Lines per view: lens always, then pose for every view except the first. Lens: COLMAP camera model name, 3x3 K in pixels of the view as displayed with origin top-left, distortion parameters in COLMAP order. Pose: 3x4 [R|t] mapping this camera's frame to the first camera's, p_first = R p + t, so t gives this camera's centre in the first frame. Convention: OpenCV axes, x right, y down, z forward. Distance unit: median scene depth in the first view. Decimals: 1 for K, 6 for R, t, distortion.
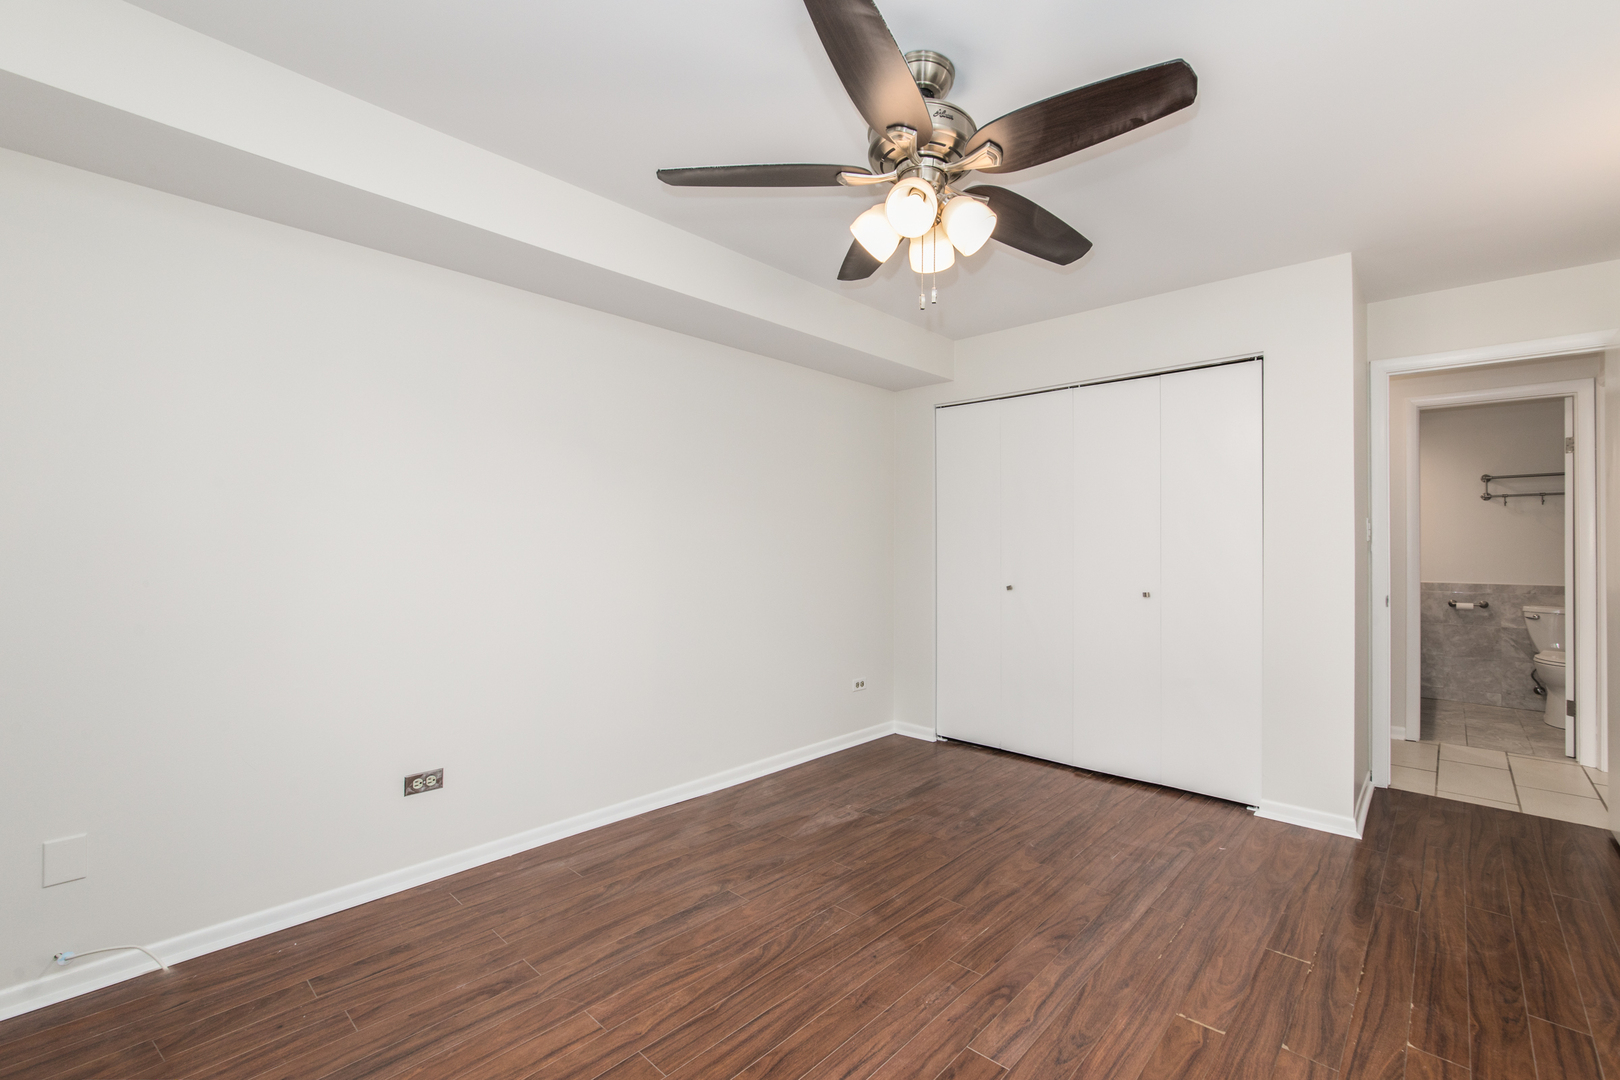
lens RADIAL K [[752.5, 0, 817.3], [0, 752.5, 538.8], [0, 0, 1]] dist [0.004173, -0.000139]
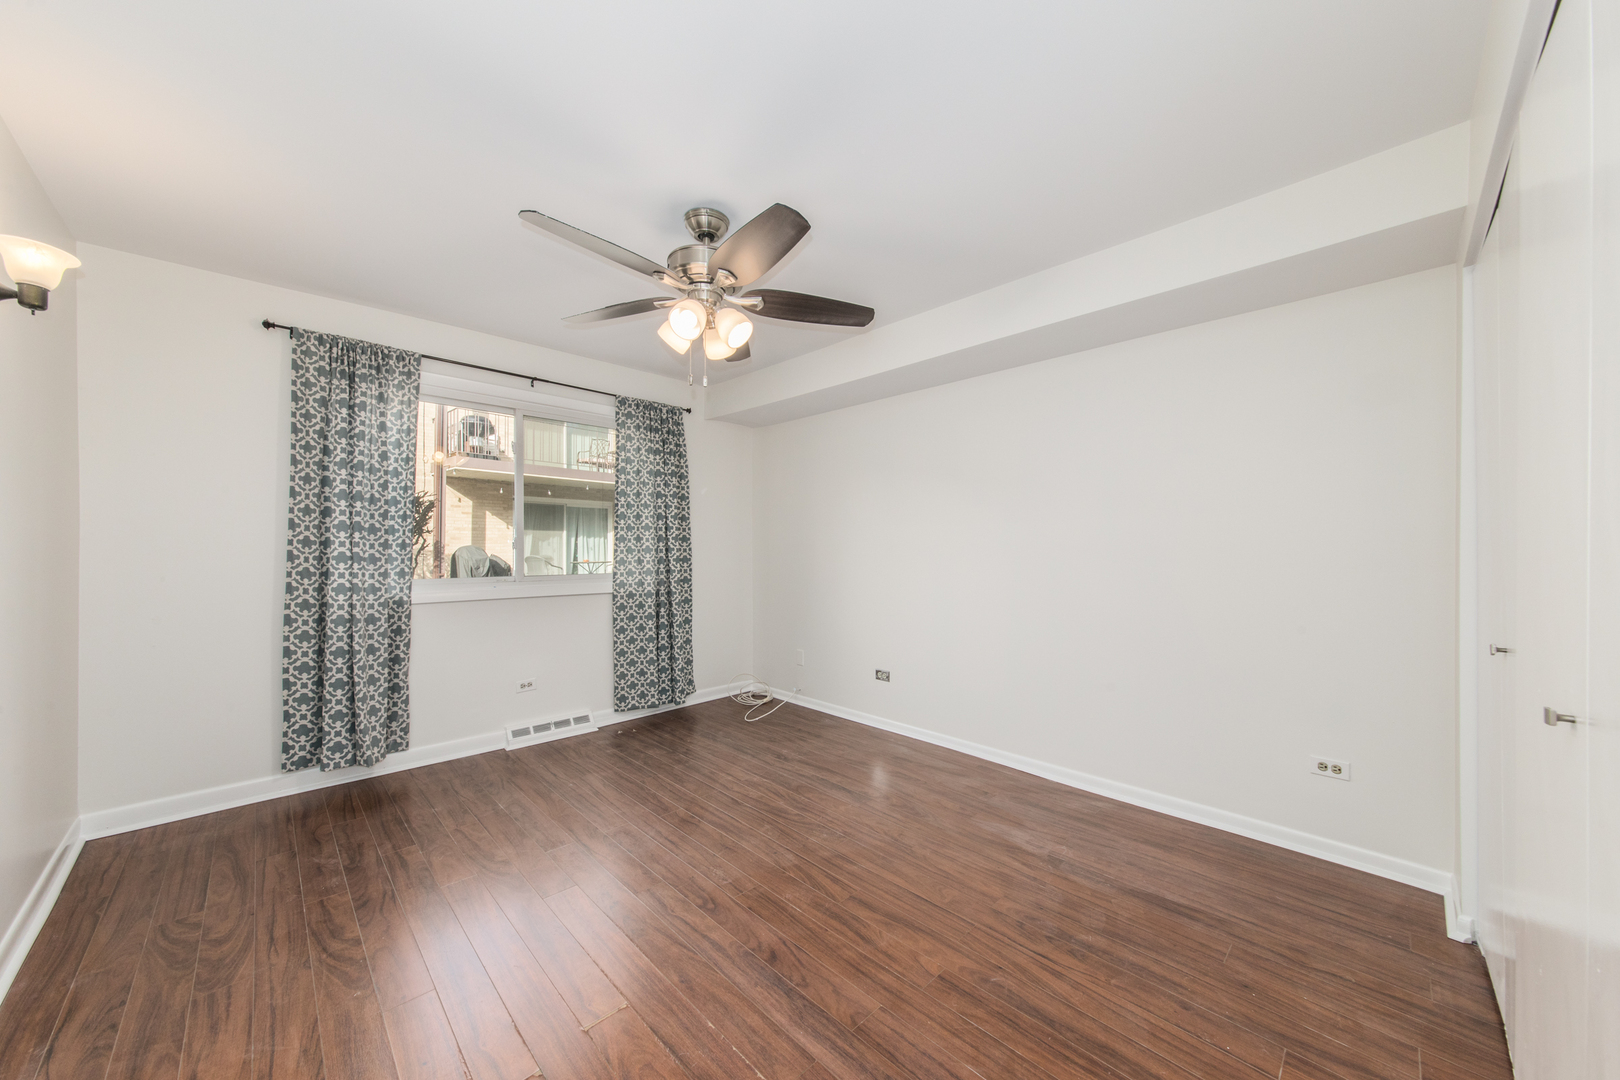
lens RADIAL K [[547.2, 0, 810.7], [0, 547.2, 549.5], [0, 0, 1]] dist [-0.000425, -0.000030]
pose [[-0.076995, -0.004418, -0.997022, 0.860061], [0.004579, 0.999978, -0.004785, 0.015520], [0.997021, -0.004933, -0.076973, 0.938204]]
